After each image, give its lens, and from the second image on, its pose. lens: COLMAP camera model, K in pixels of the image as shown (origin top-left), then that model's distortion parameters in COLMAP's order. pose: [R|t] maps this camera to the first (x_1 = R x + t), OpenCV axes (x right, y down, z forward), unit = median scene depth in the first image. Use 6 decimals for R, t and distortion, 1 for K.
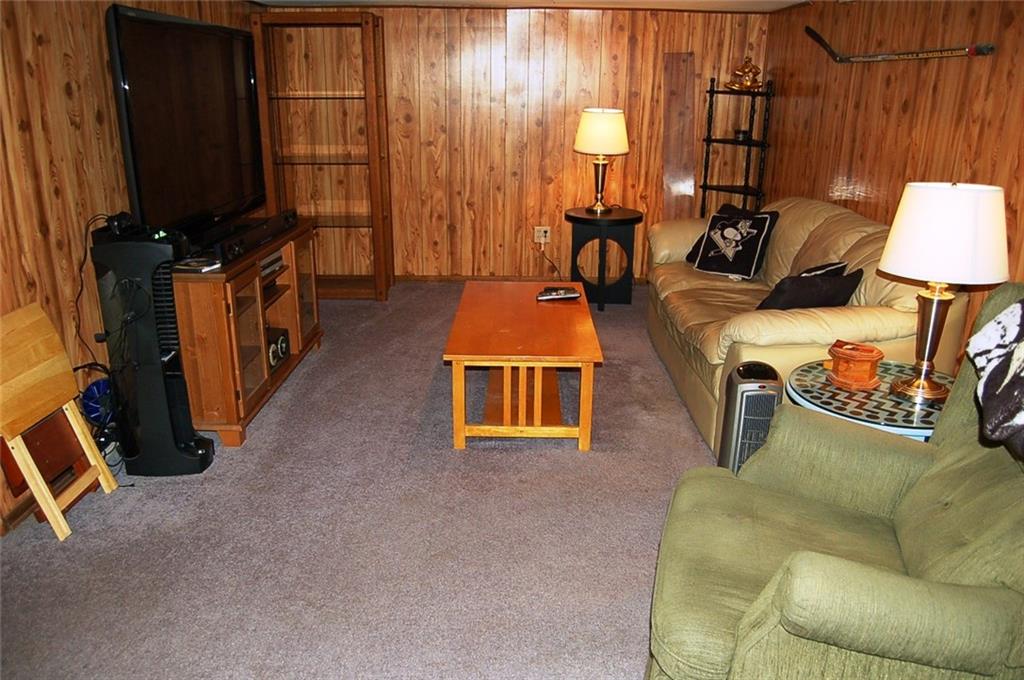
lens RADIAL K [[790.2, 0, 512.0], [0, 790.2, 340.0], [0, 0, 1]] dist [-0.085541, 0.026794]
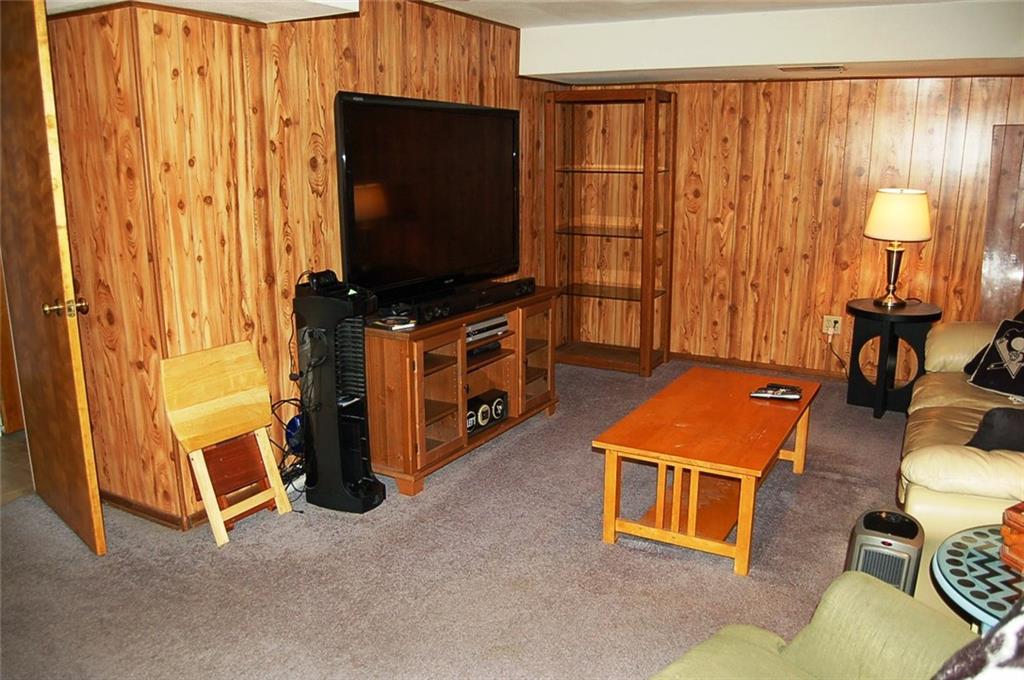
lens RADIAL K [[790.2, 0, 512.0], [0, 790.2, 340.0], [0, 0, 1]] dist [-0.085541, 0.026794]
pose [[0.882462, 0.100464, -0.459530, 0.151281], [-0.139781, 0.988803, -0.052254, -0.022772], [0.449135, 0.110346, 0.886624, 0.059840]]
